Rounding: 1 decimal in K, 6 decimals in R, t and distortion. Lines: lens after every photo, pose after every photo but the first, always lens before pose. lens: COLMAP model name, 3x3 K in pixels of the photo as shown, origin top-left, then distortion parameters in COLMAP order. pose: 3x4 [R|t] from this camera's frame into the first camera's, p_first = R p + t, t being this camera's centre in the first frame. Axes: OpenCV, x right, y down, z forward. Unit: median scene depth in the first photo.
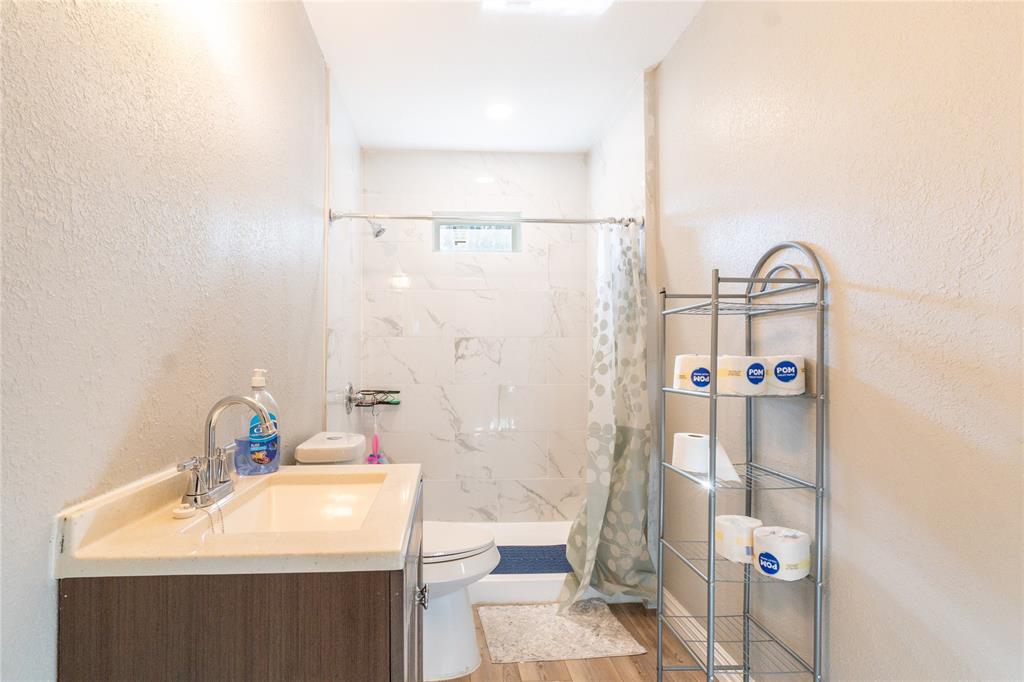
lens RADIAL K [[500.0, 0, 494.3], [0, 500.0, 363.0], [0, 0, 1]] dist [0.003814, -0.004020]
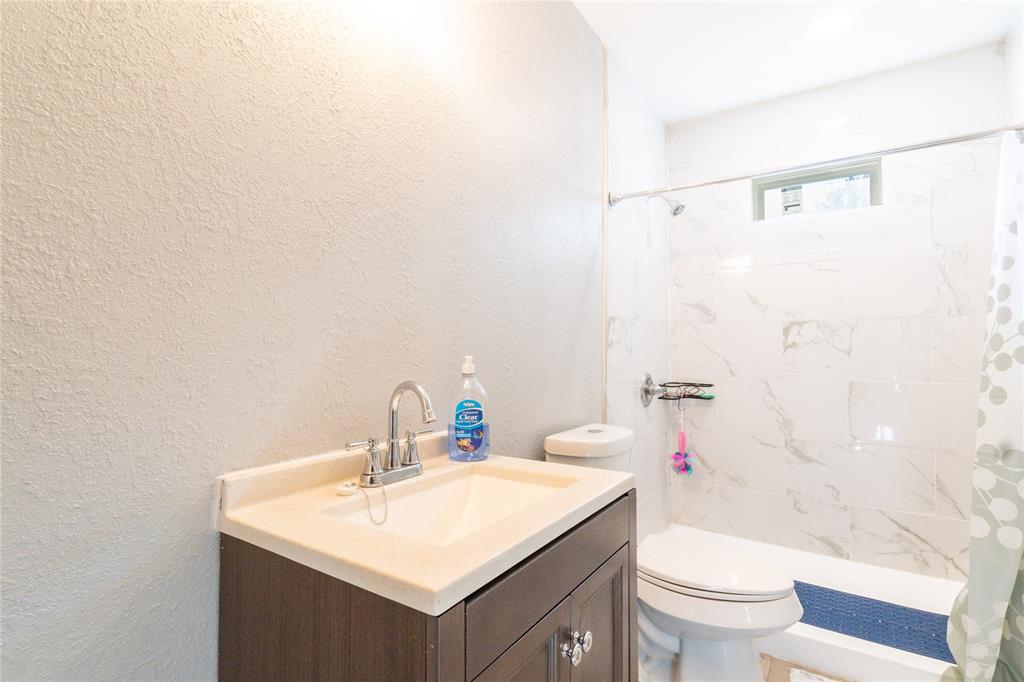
lens RADIAL K [[500.0, 0, 511.6], [0, 500.0, 342.6], [0, 0, 1]] dist [0.003814, -0.004020]
pose [[0.799636, -0.010775, -0.600388, 0.095904], [-0.002611, 0.999767, -0.021420, 0.002826], [0.600479, 0.018696, 0.799422, 0.116506]]
